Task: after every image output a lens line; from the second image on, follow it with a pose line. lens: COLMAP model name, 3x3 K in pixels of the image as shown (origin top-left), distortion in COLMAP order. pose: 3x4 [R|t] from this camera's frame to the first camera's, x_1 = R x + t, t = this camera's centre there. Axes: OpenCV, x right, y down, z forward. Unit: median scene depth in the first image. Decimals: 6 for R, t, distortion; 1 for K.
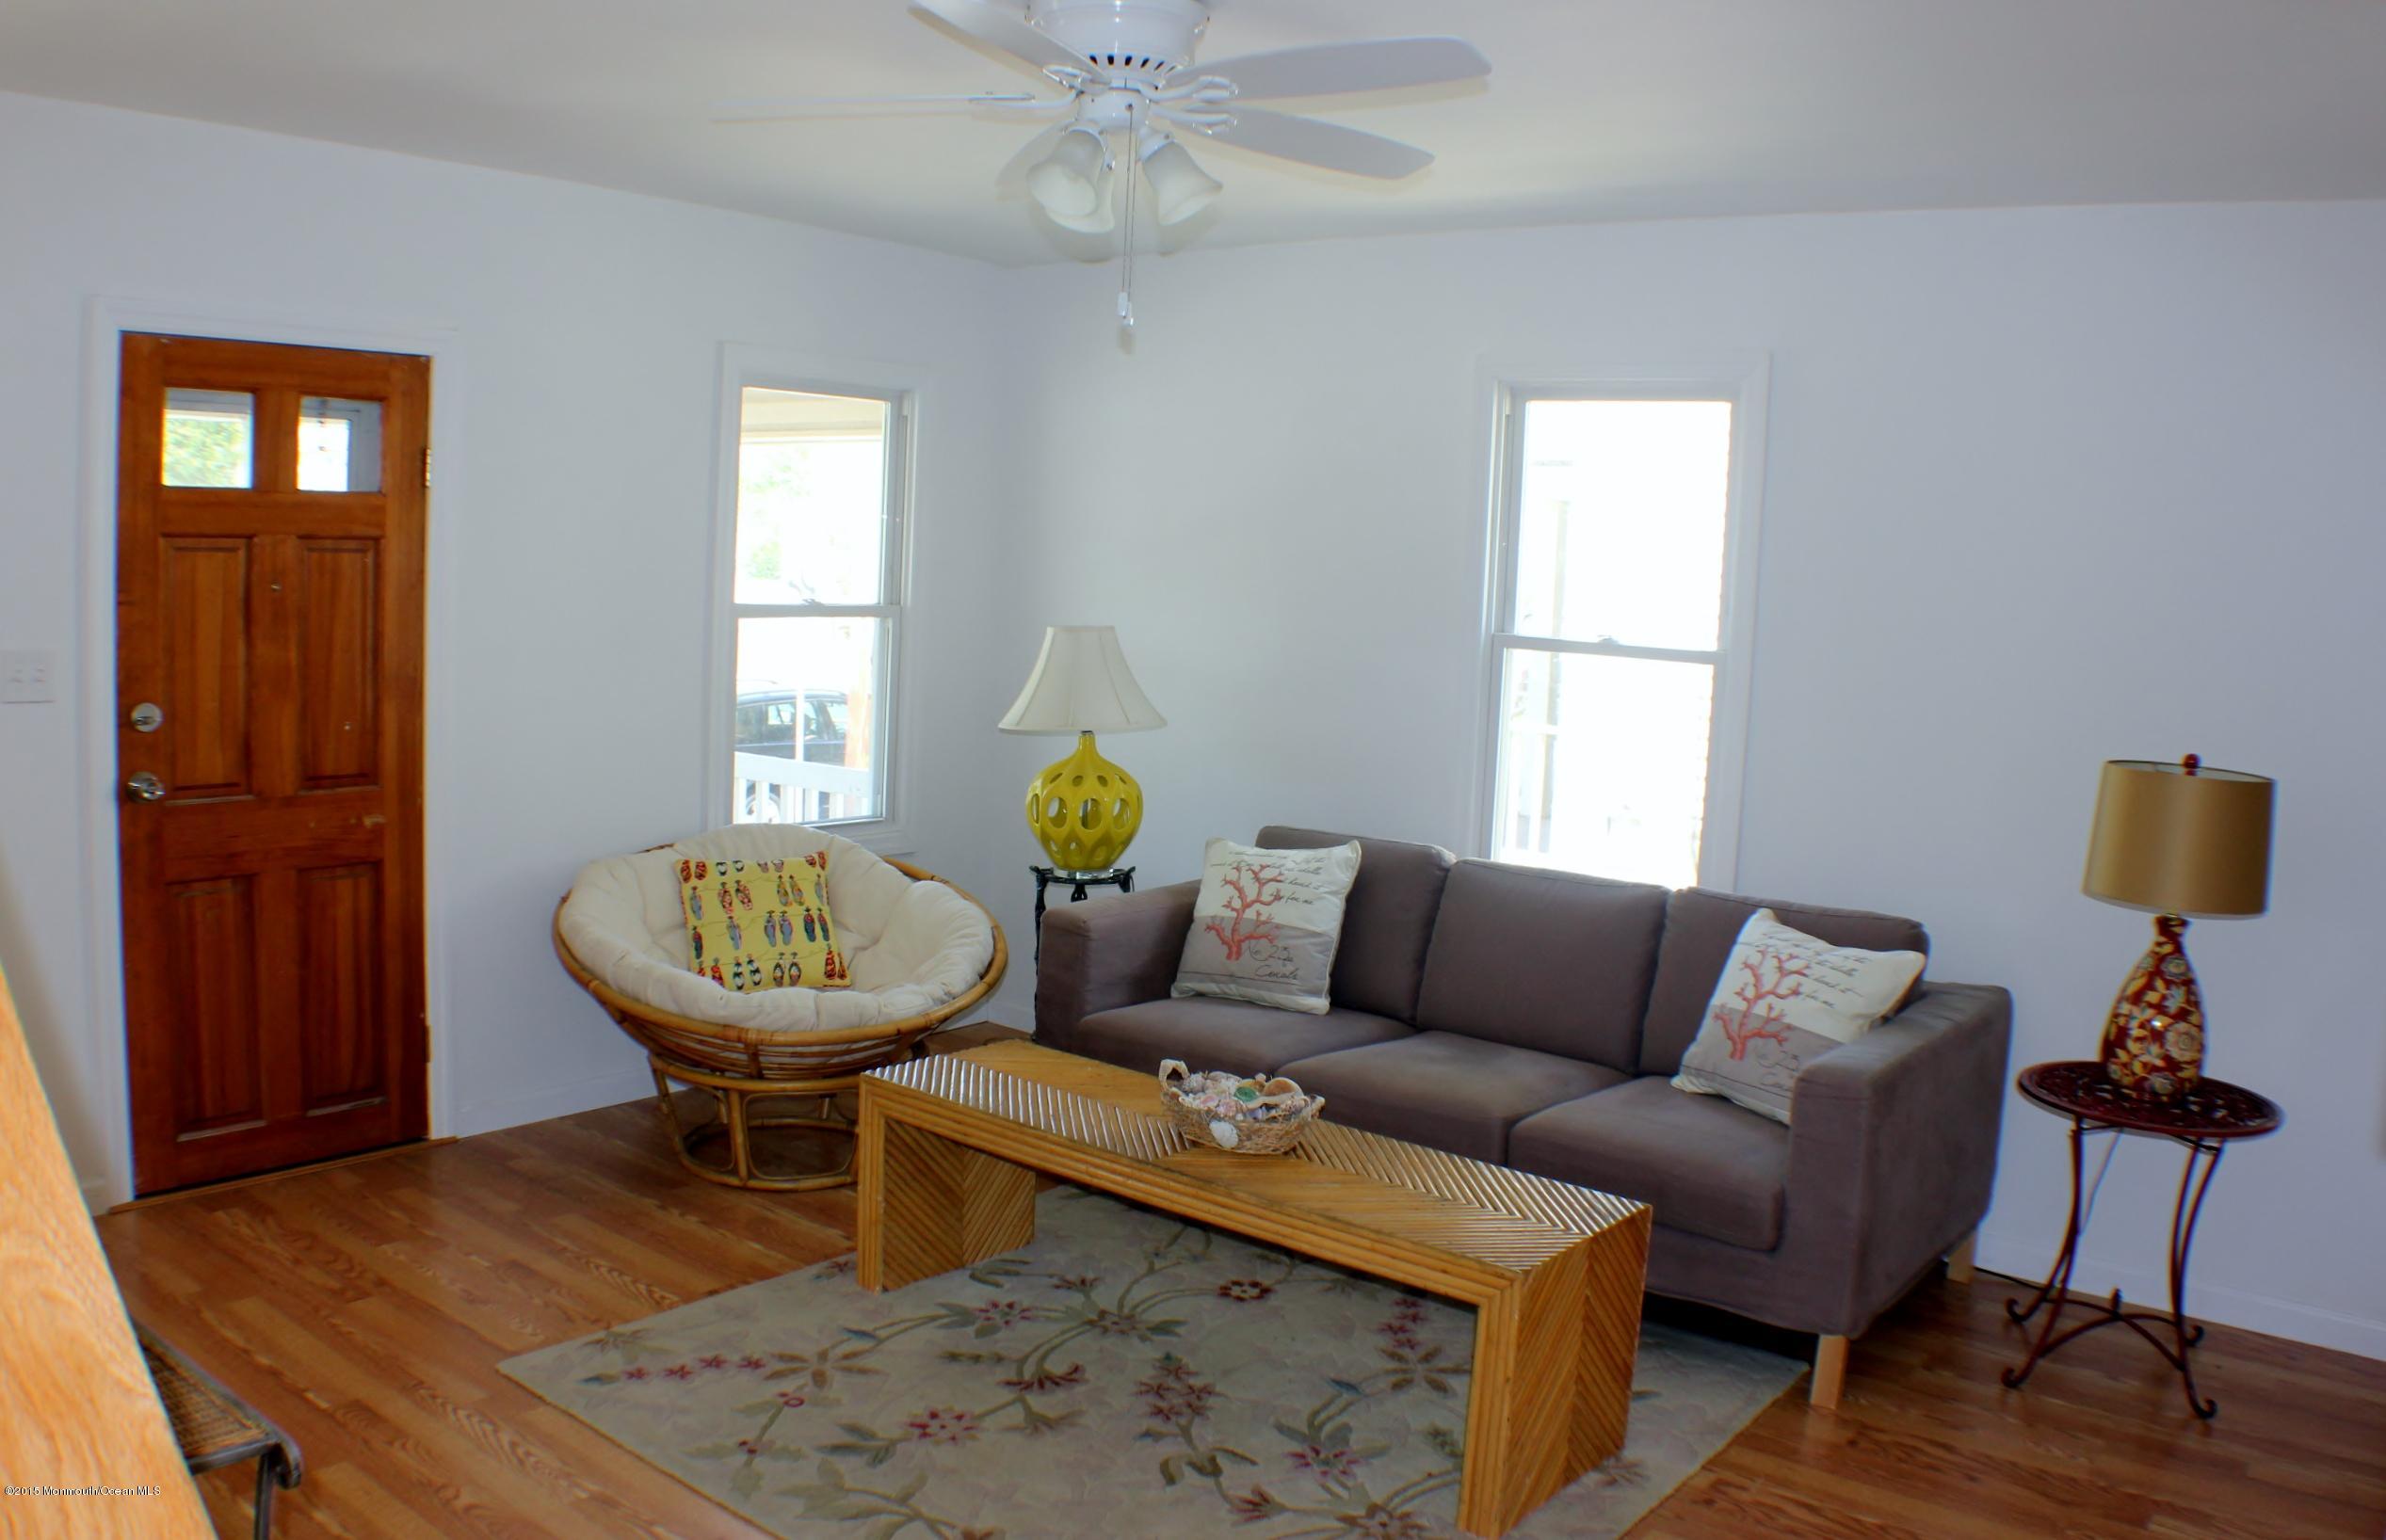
lens RADIAL K [[1893.3, 0, 1193.0], [0, 1893.3, 770.0], [0, 0, 1]] dist [-0.183336, 0.007630]
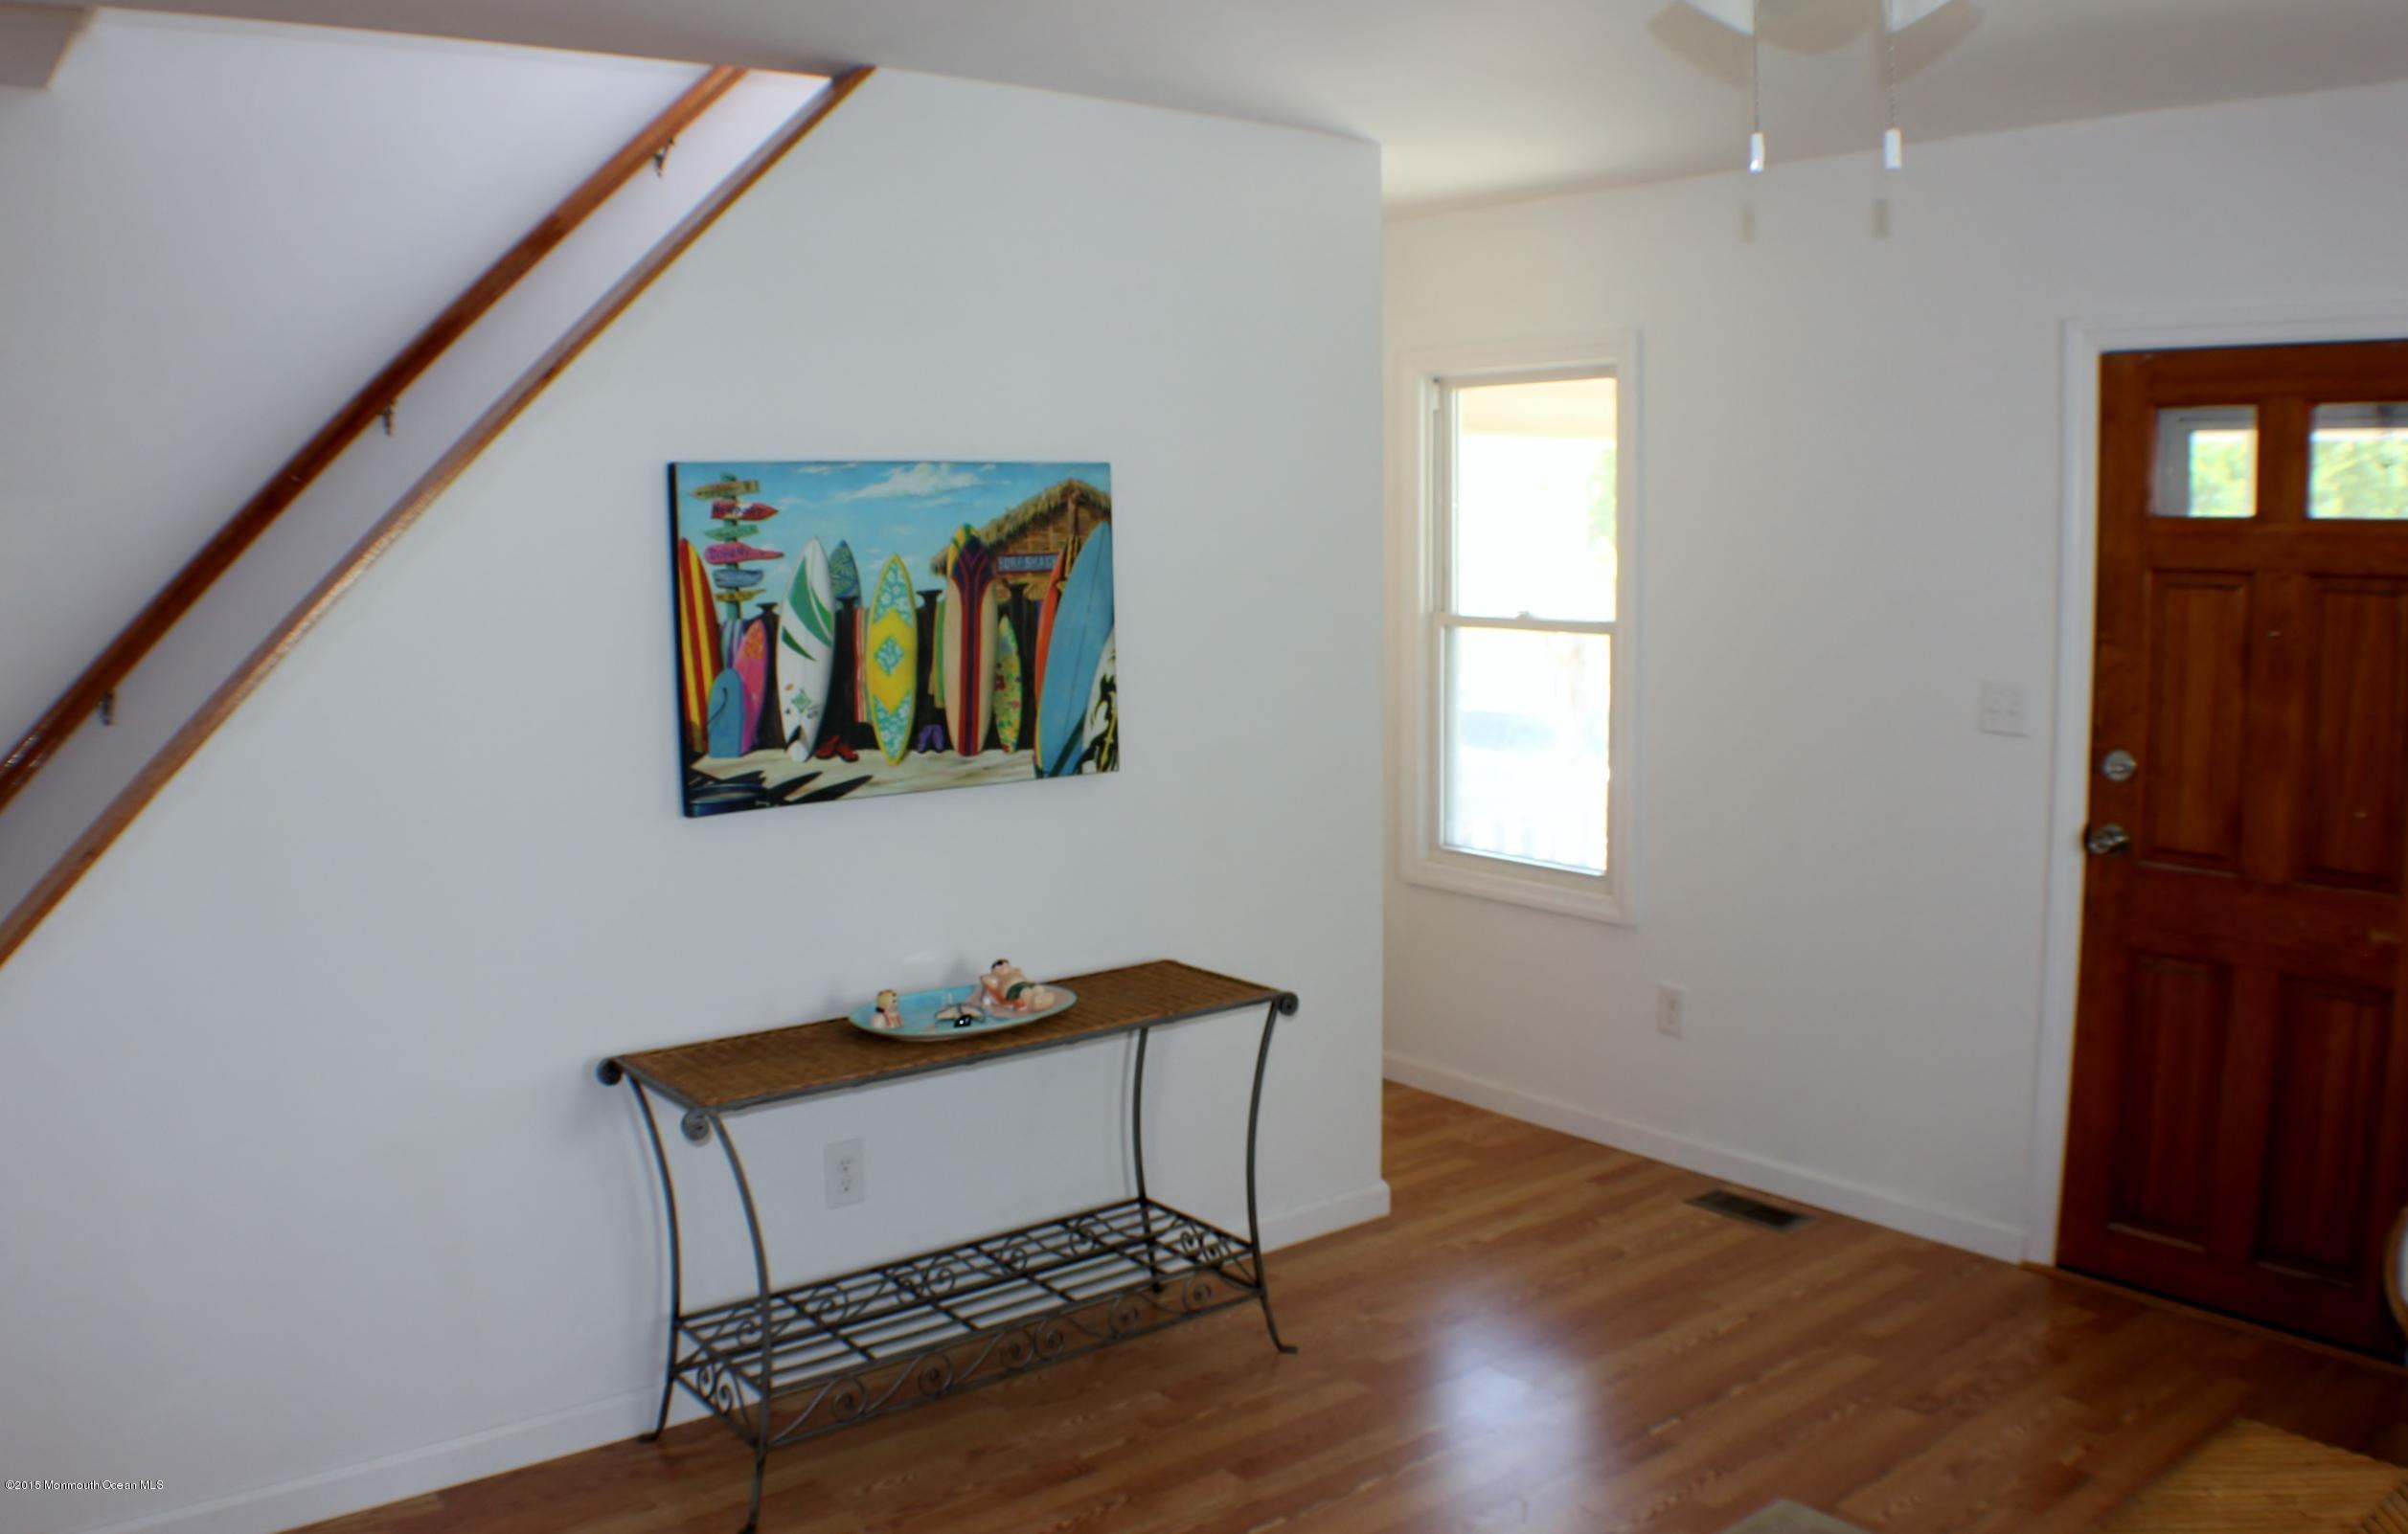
lens RADIAL K [[1937.5, 0, 1204.0], [0, 1937.5, 767.0], [0, 0, 1]] dist [-0.226982, 0.083739]
pose [[-0.220980, 0.080816, -0.971924, 0.427266], [-0.113837, 0.987612, 0.108003, -0.074653], [0.968612, 0.134507, -0.209043, 0.706292]]
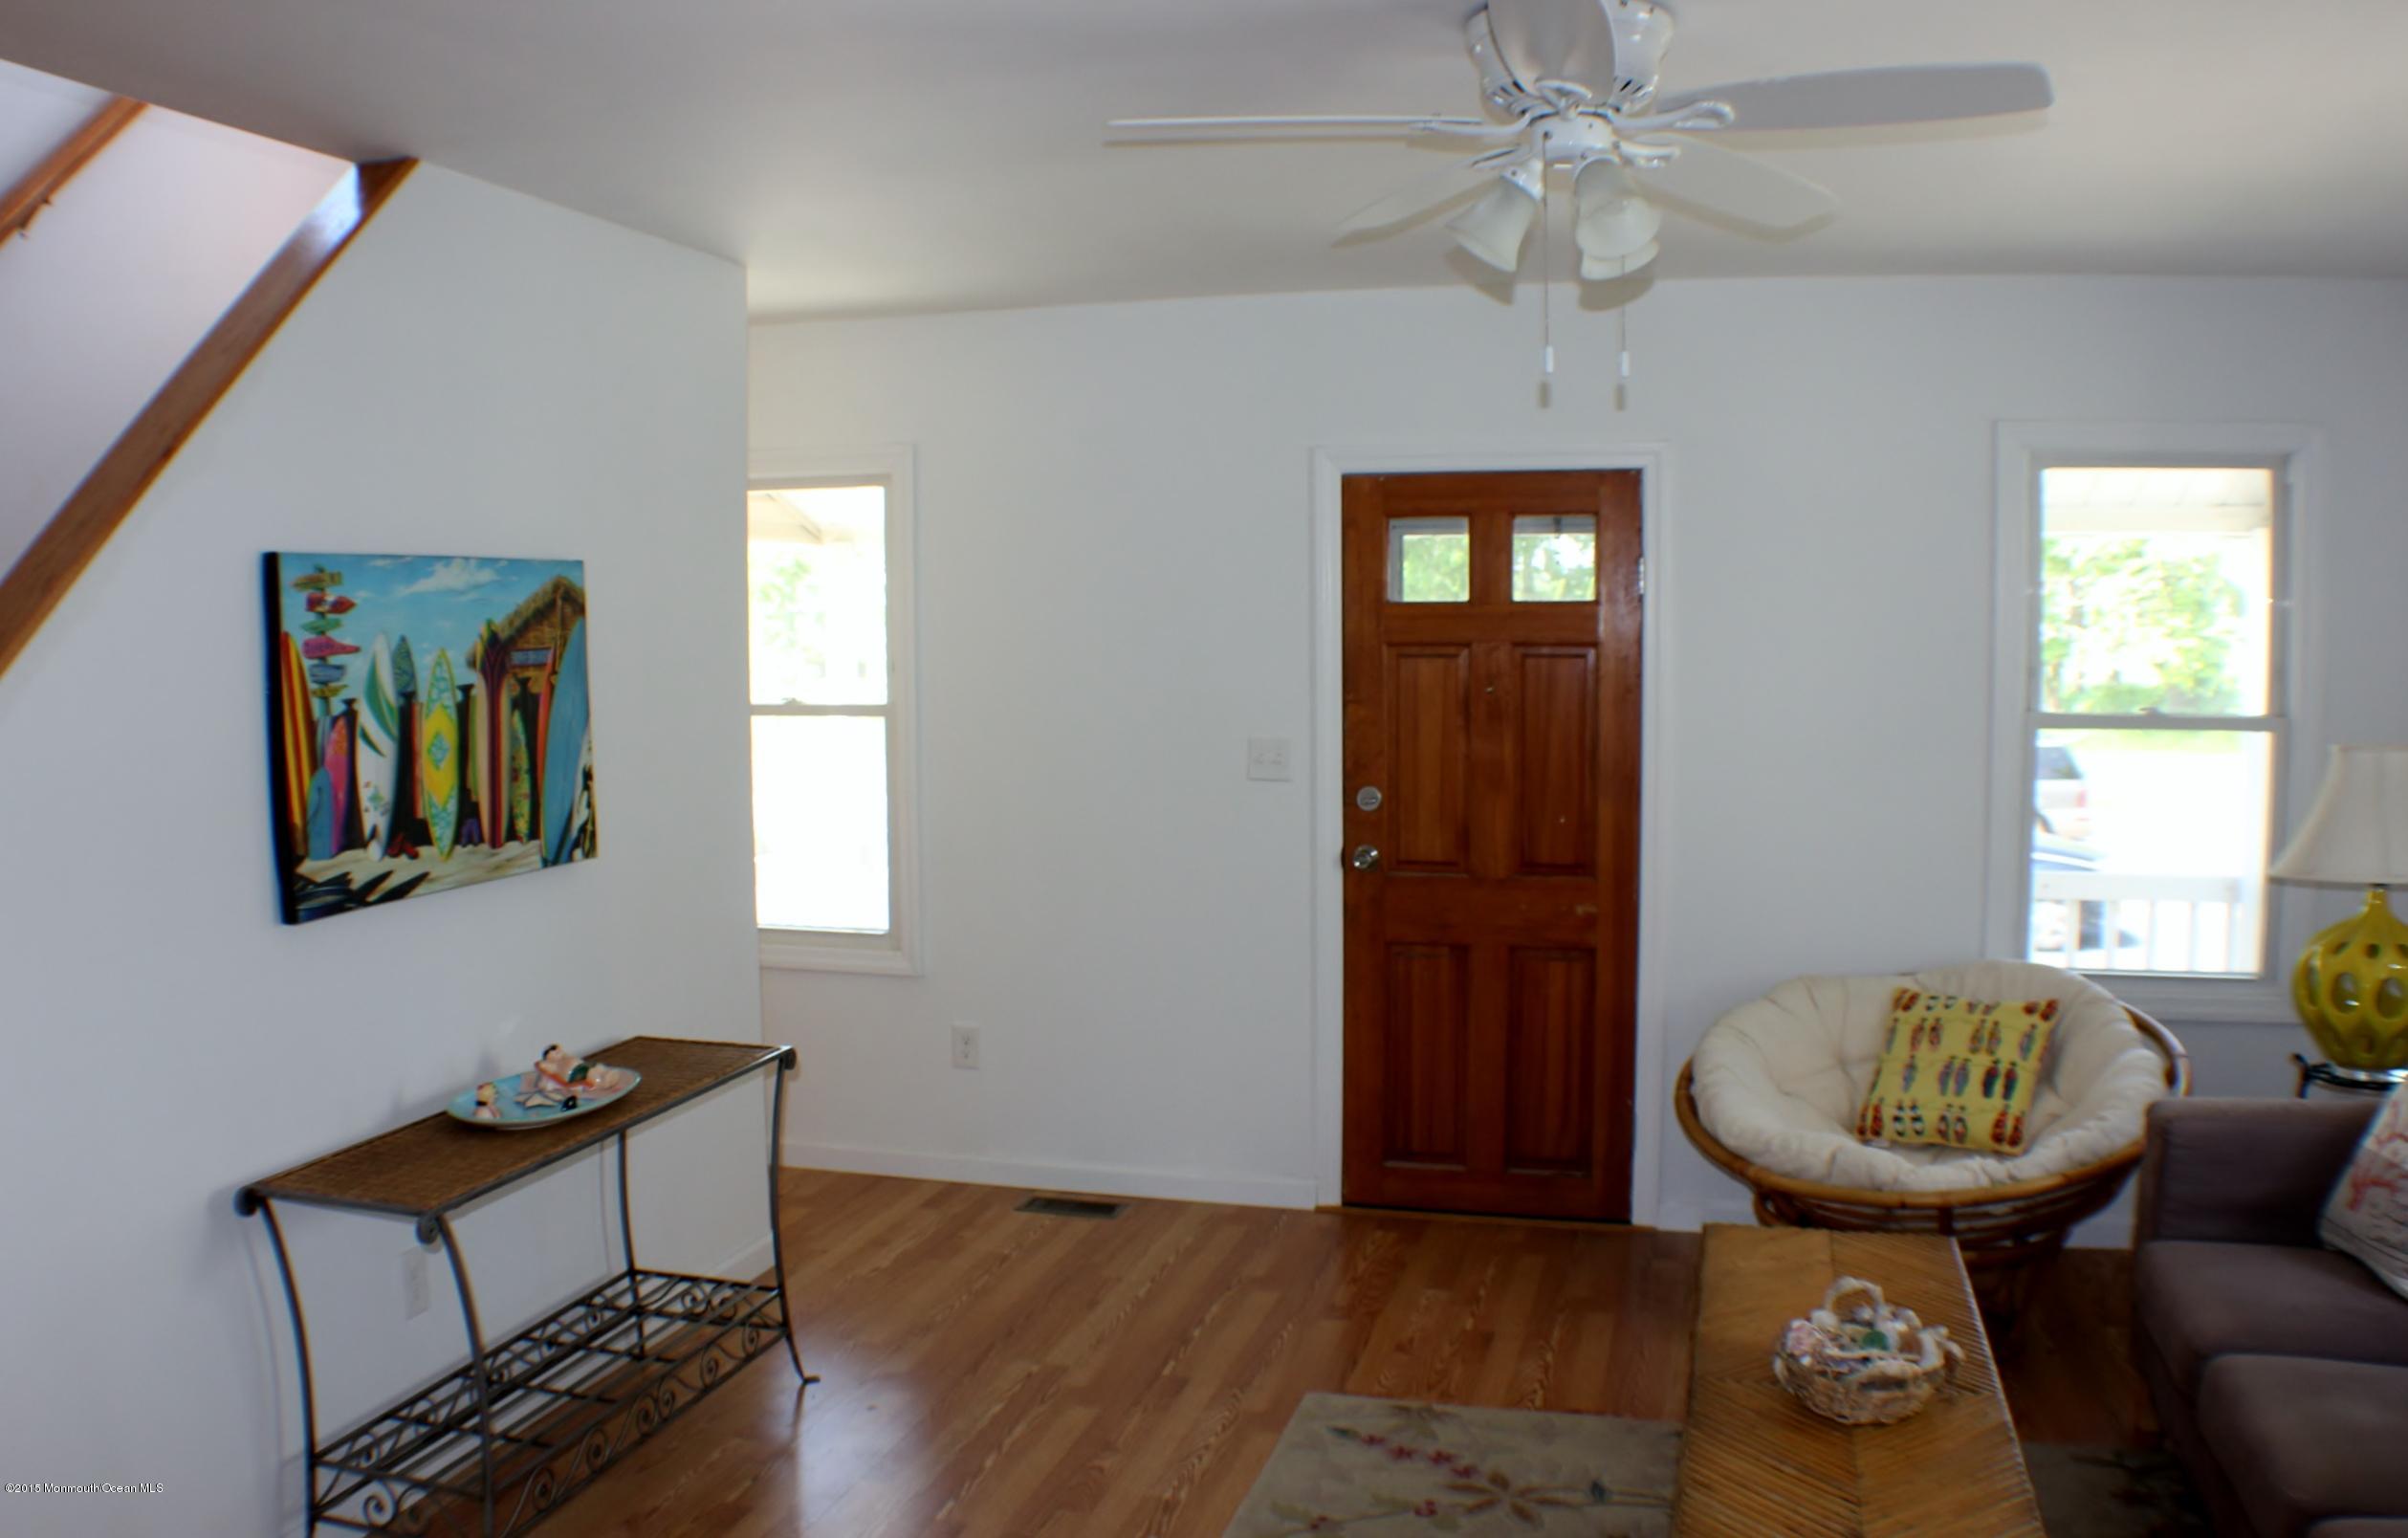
lens RADIAL K [[1937.9, 0, 1204.0], [0, 1937.9, 769.0], [0, 0, 1]] dist [-0.226982, 0.083739]
pose [[0.403427, 0.025670, -0.914652, 0.514954], [-0.081857, 0.996611, -0.008135, -0.028610], [0.911343, 0.078152, 0.404161, 0.364389]]
